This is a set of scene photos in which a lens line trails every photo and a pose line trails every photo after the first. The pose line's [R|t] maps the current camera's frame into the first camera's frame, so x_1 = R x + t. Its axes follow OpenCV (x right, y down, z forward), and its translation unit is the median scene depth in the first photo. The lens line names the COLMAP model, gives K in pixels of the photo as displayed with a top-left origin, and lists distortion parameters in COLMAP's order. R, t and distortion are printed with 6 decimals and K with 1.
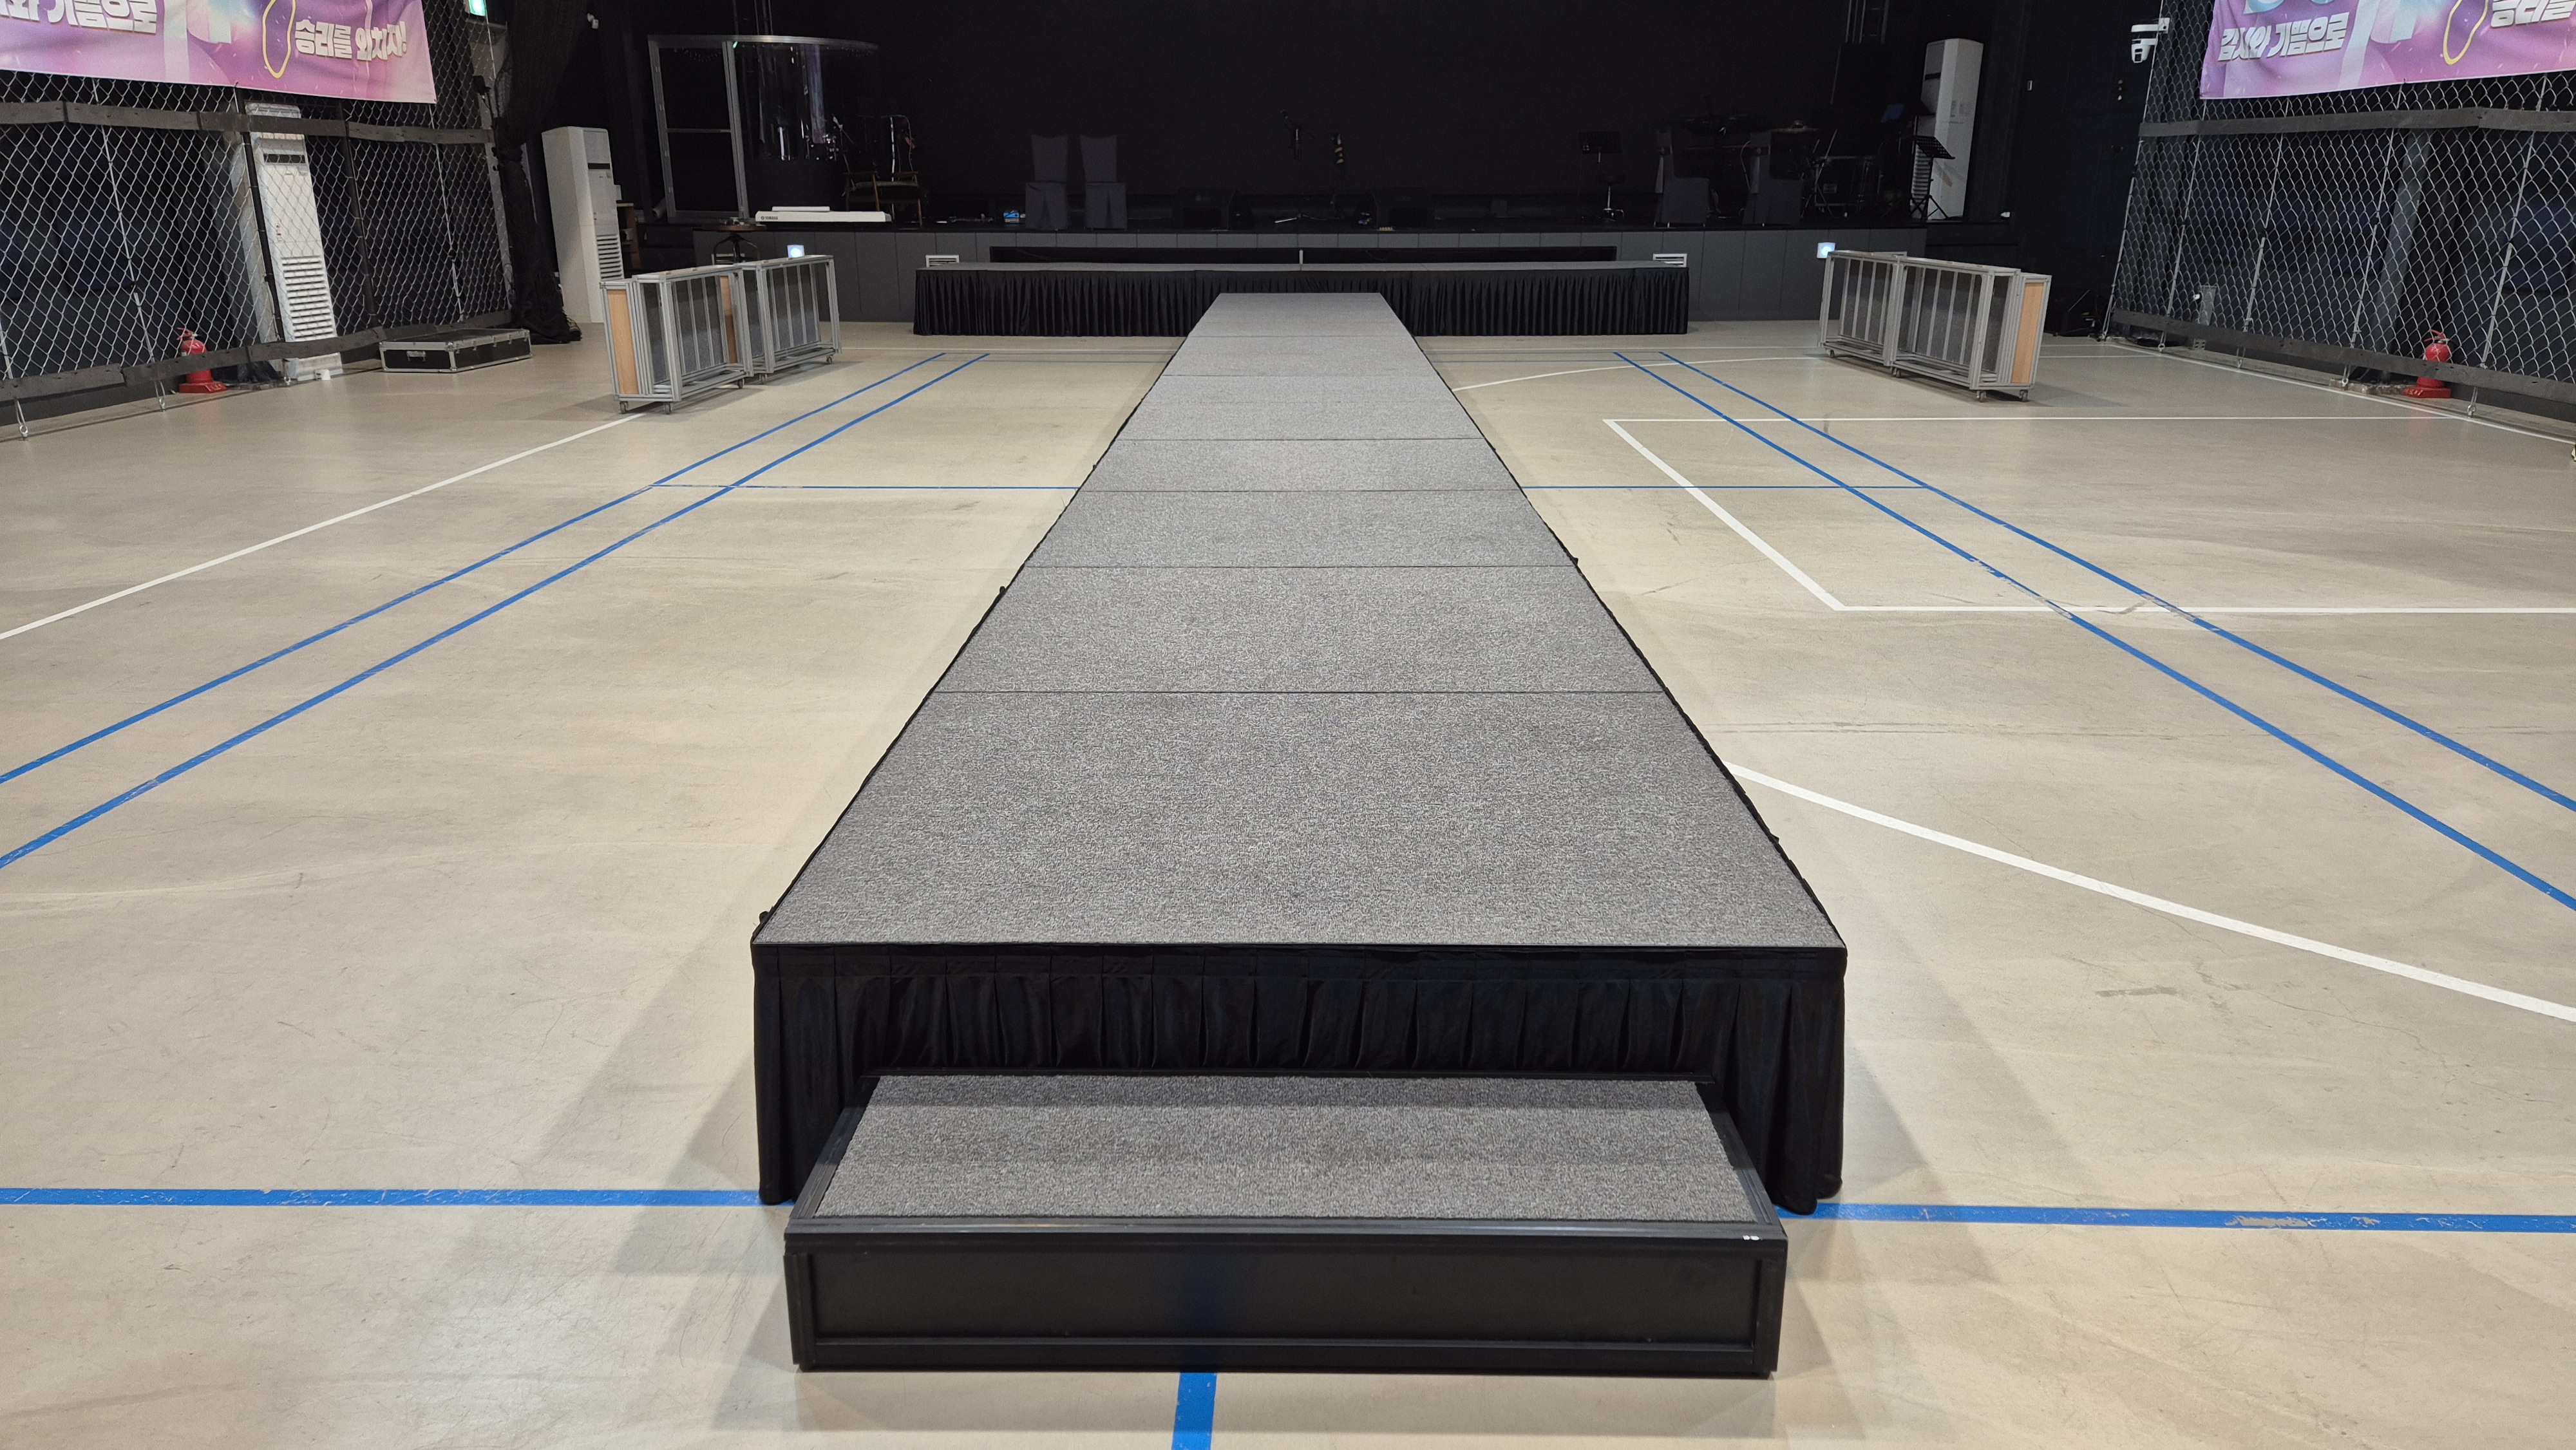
lens RADIAL K [[1685.1, 0, 1286.5], [0, 1685.1, 743.1], [0, 0, 1]] dist [0.071731, -0.057289]
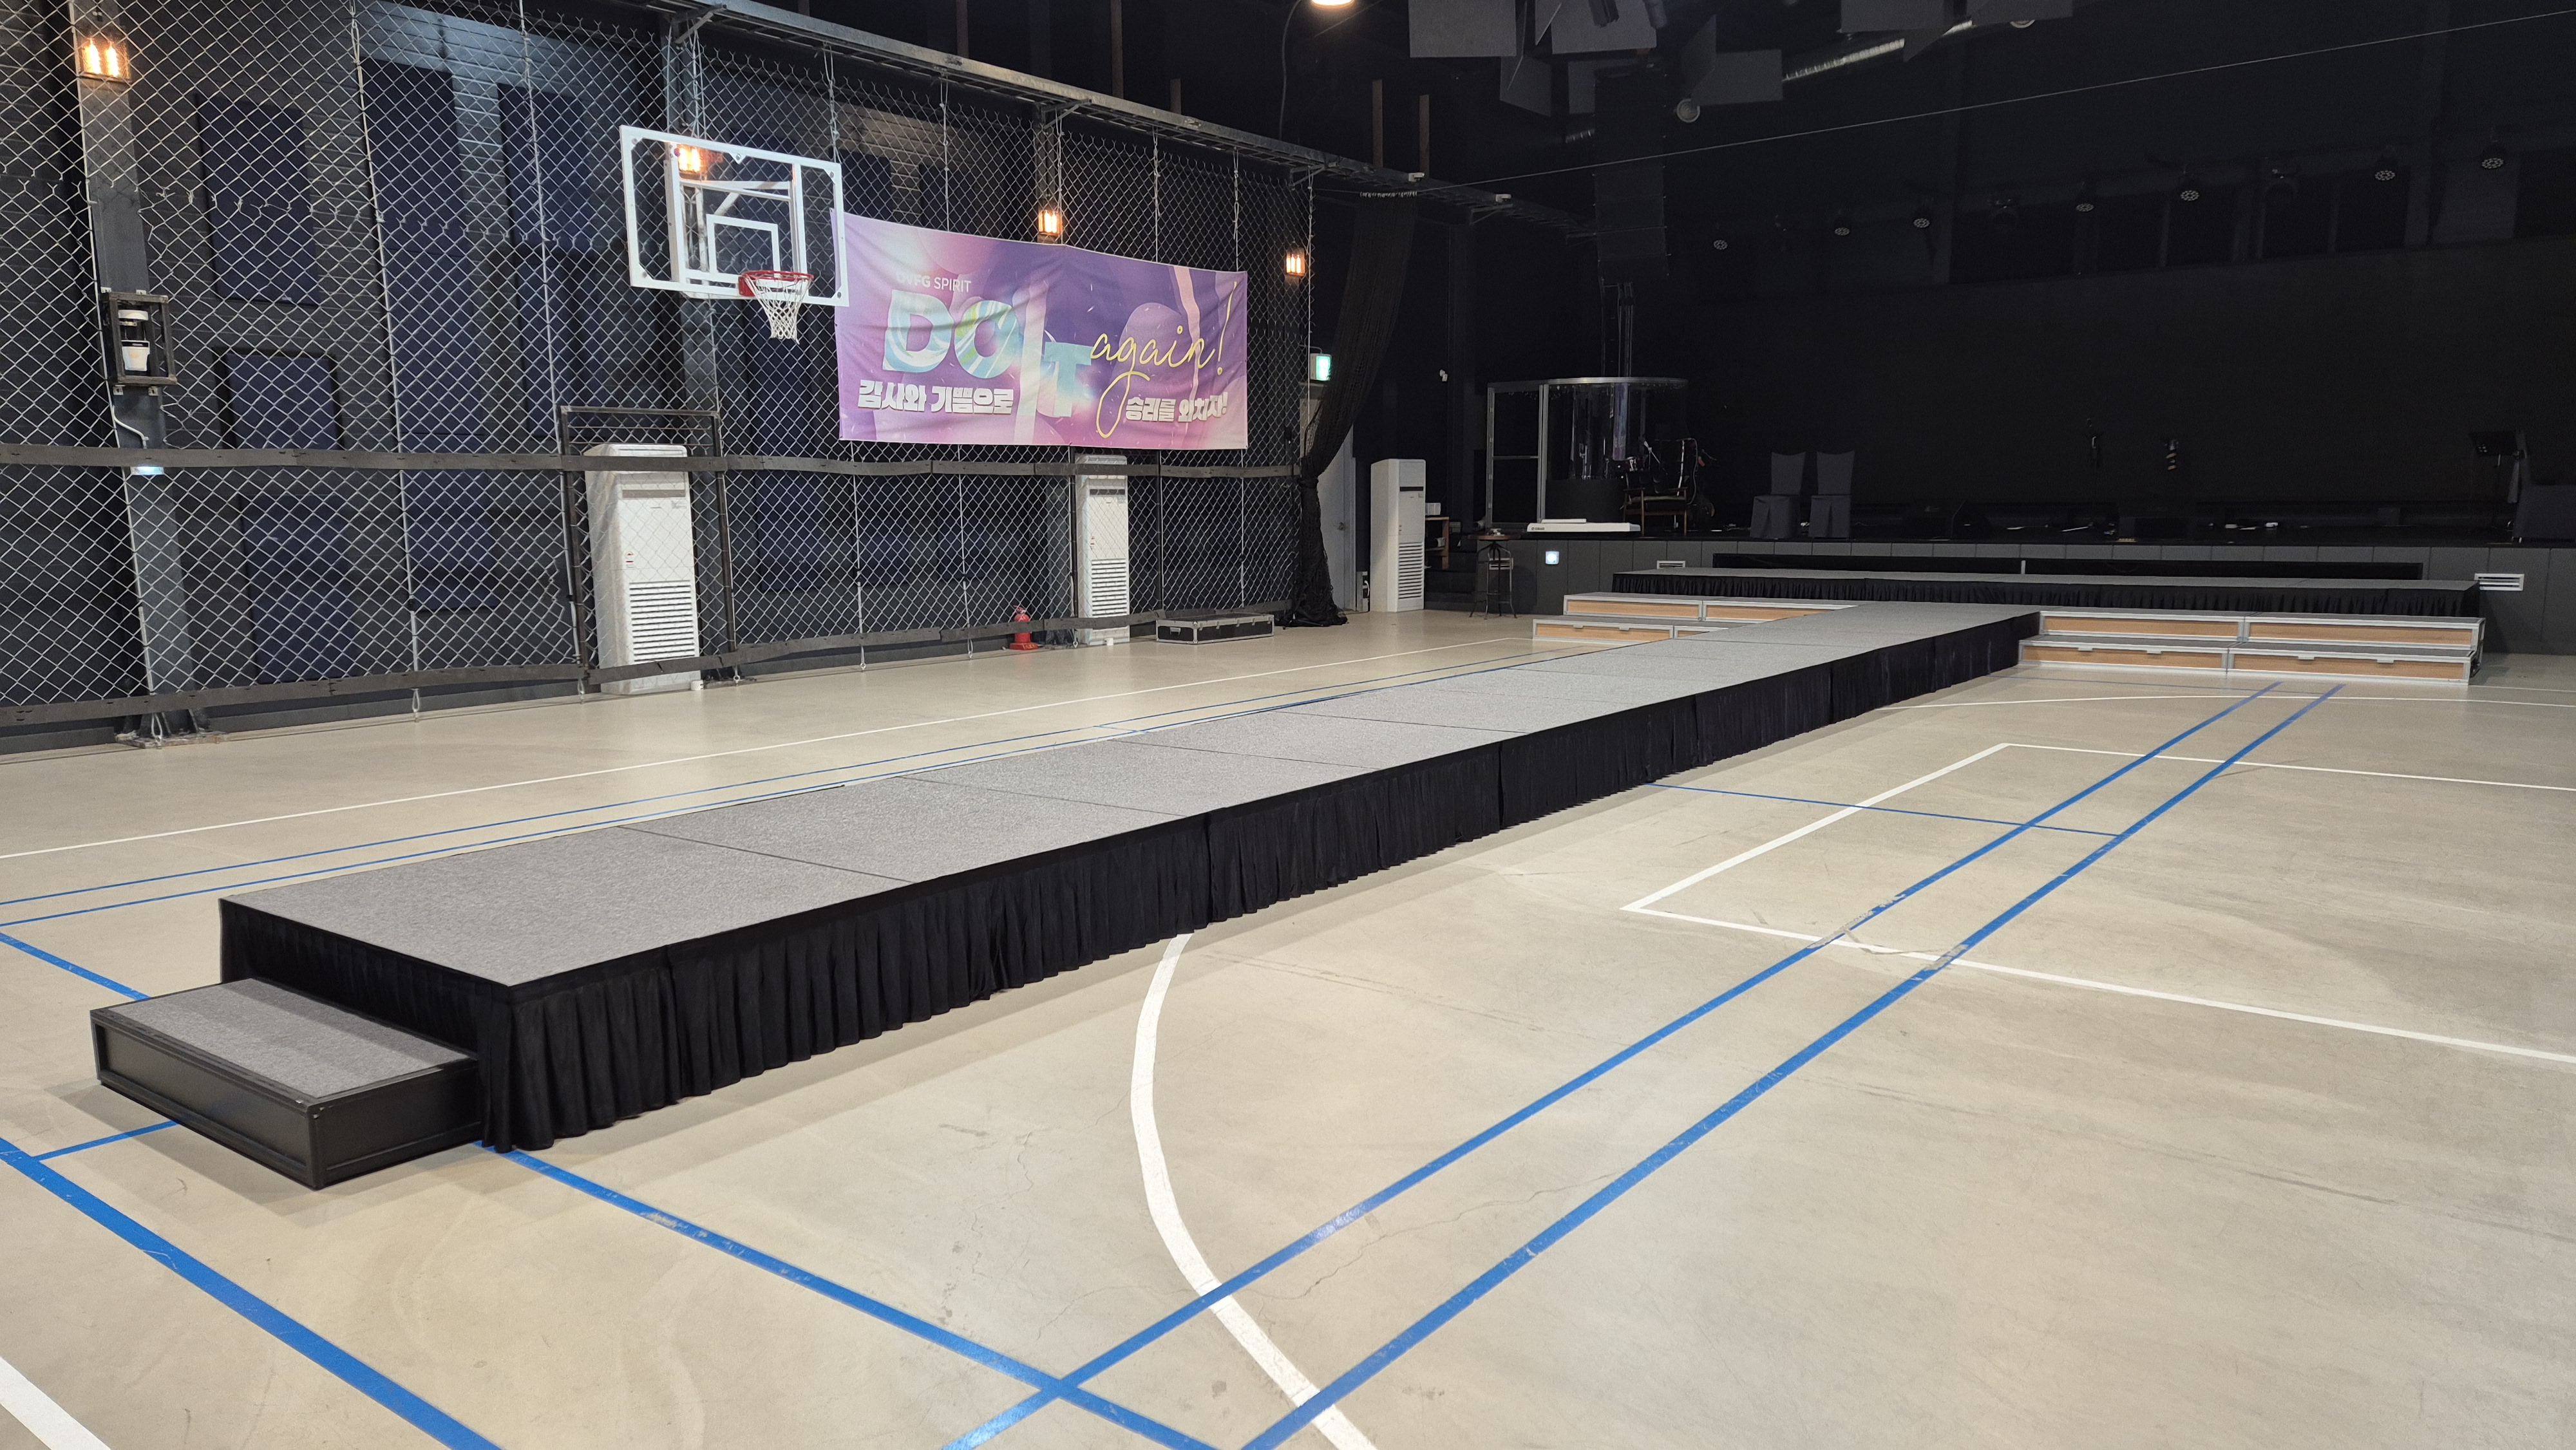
lens RADIAL K [[1710.5, 0, 1288.0], [0, 1710.5, 725.0], [0, 0, 1]] dist [0.071873, -0.046820]
pose [[0.801985, 0.076012, -0.592488, 0.387084], [-0.180624, 0.976298, -0.119238, -0.012639], [0.569381, 0.202645, 0.796706, 0.004381]]
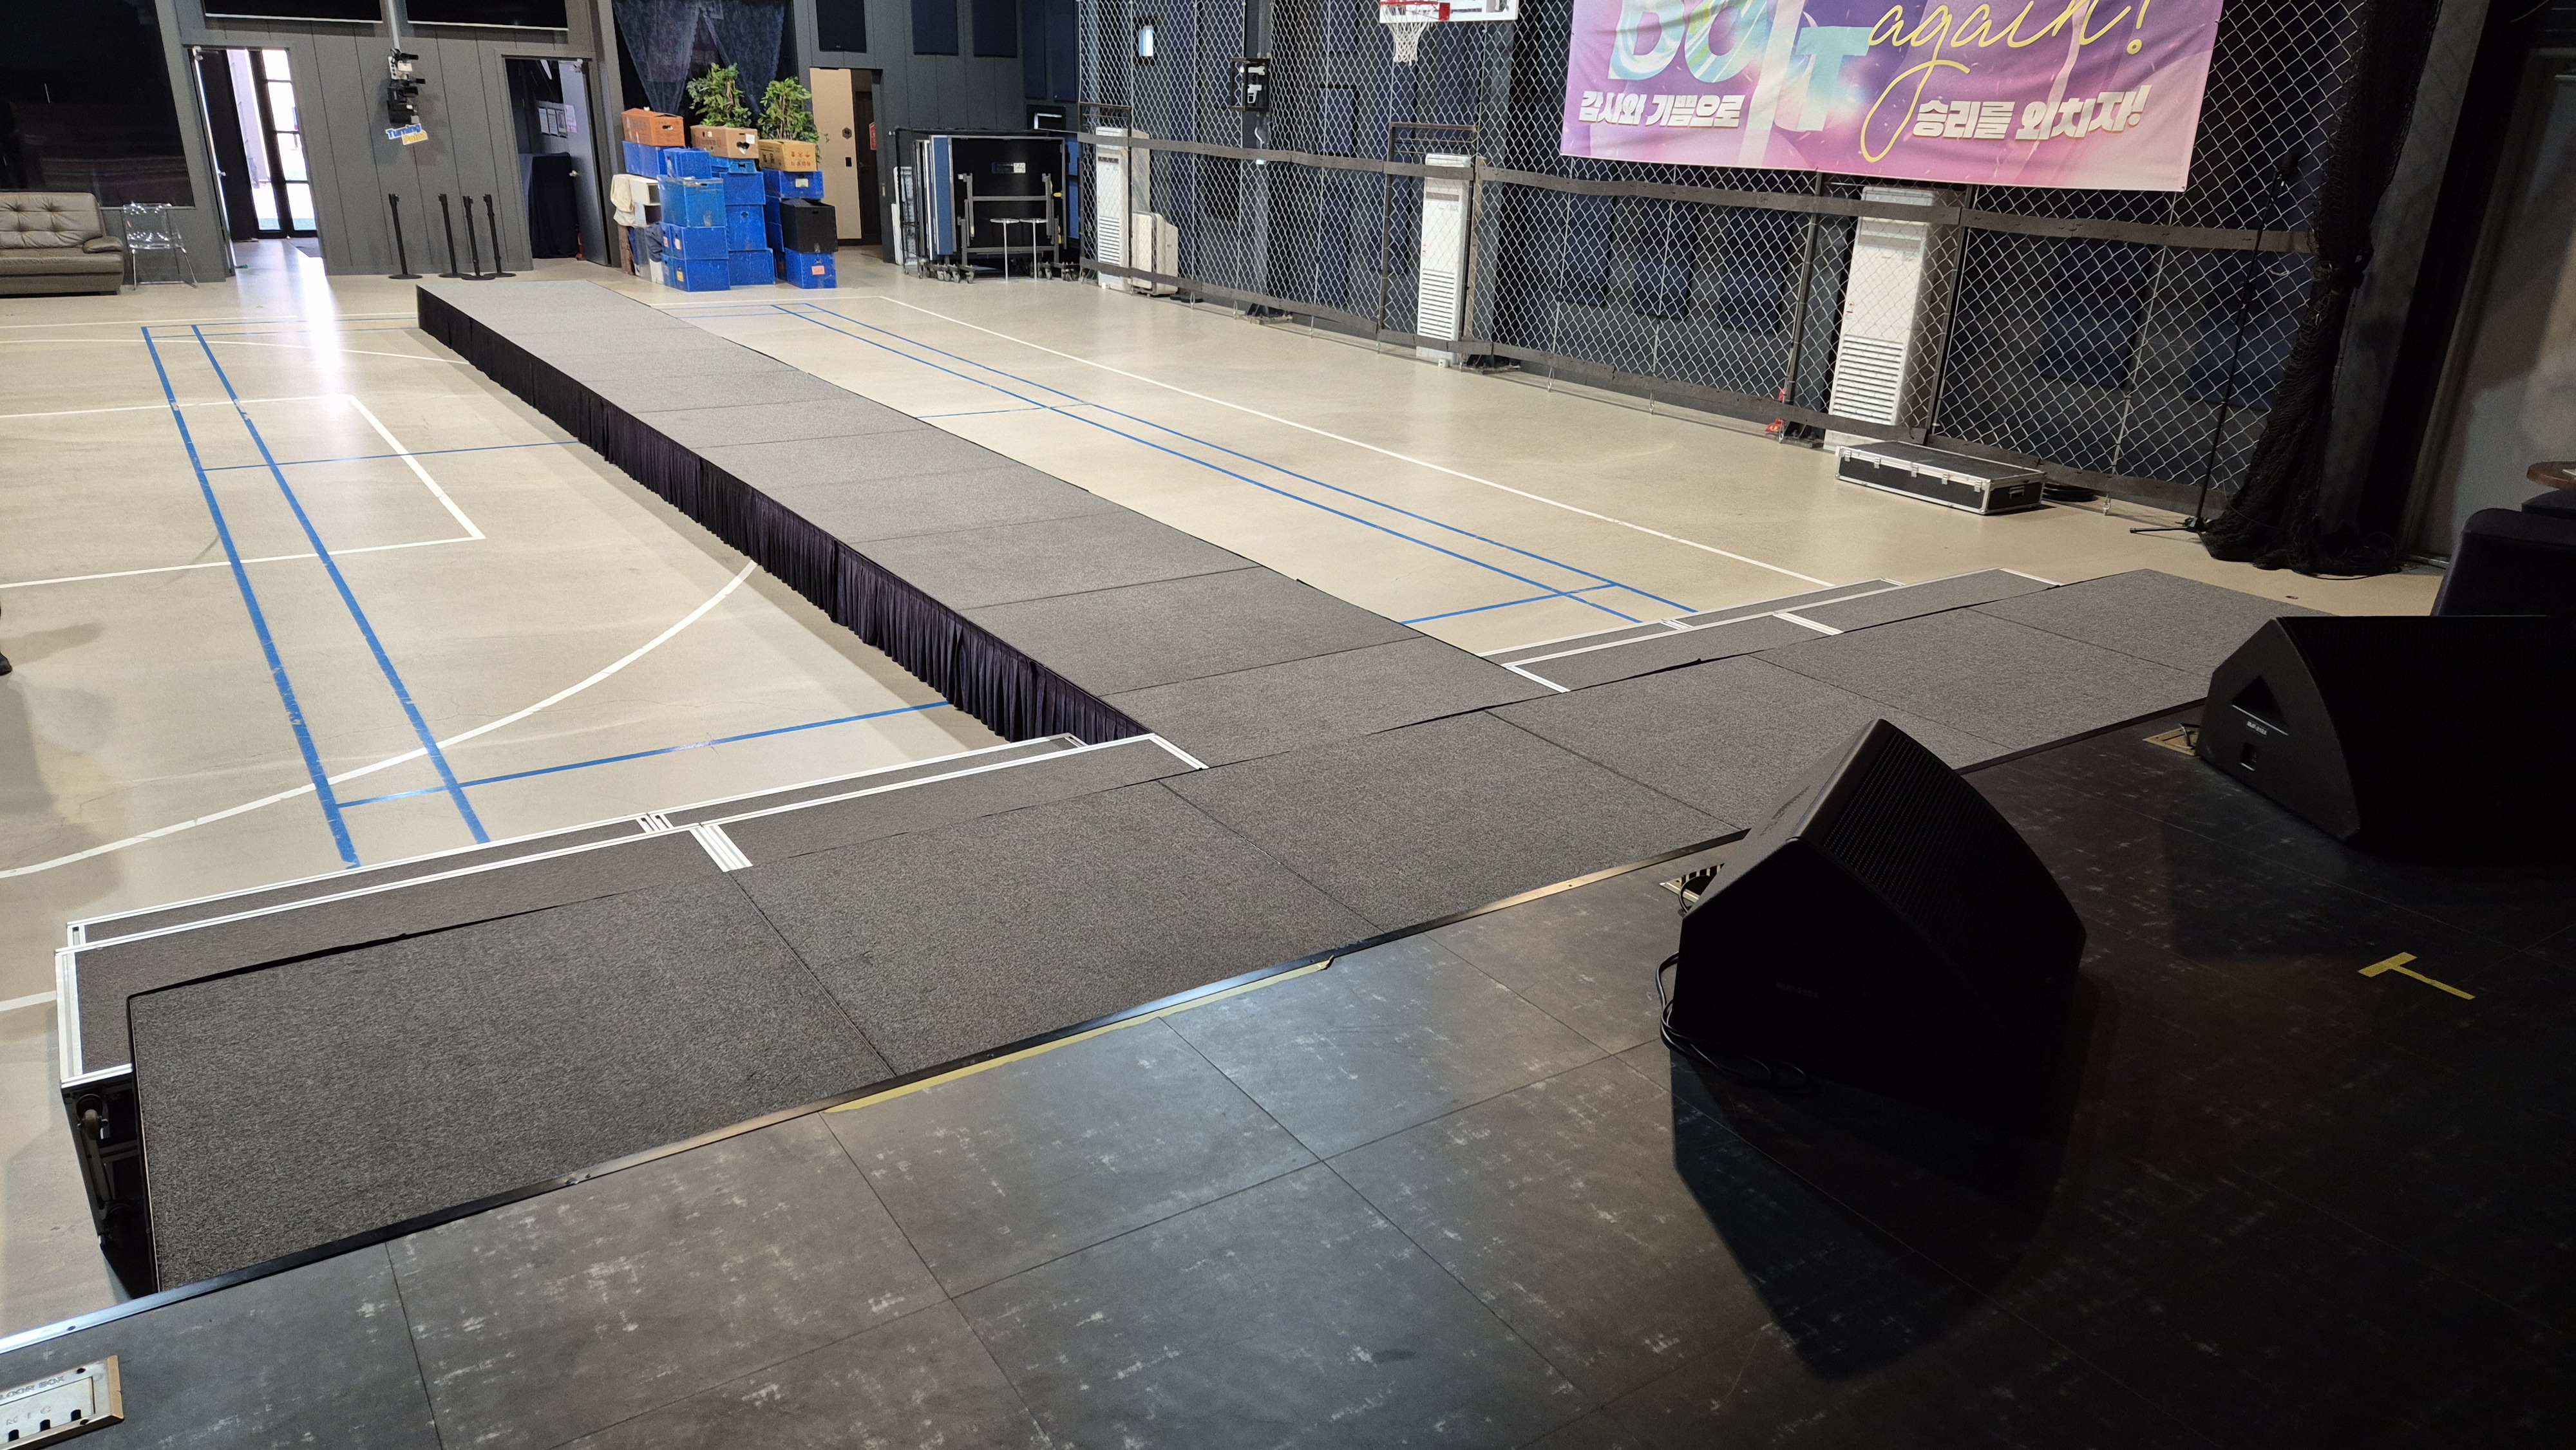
lens RADIAL K [[1710.5, 0, 1288.0], [0, 1710.5, 725.0], [0, 0, 1]] dist [0.071873, -0.046820]
pose [[-0.818603, 0.168940, -0.548952, 0.302523], [-0.214979, 0.796167, 0.565599, -0.615182], [0.532610, 0.581014, -0.615426, 1.608983]]
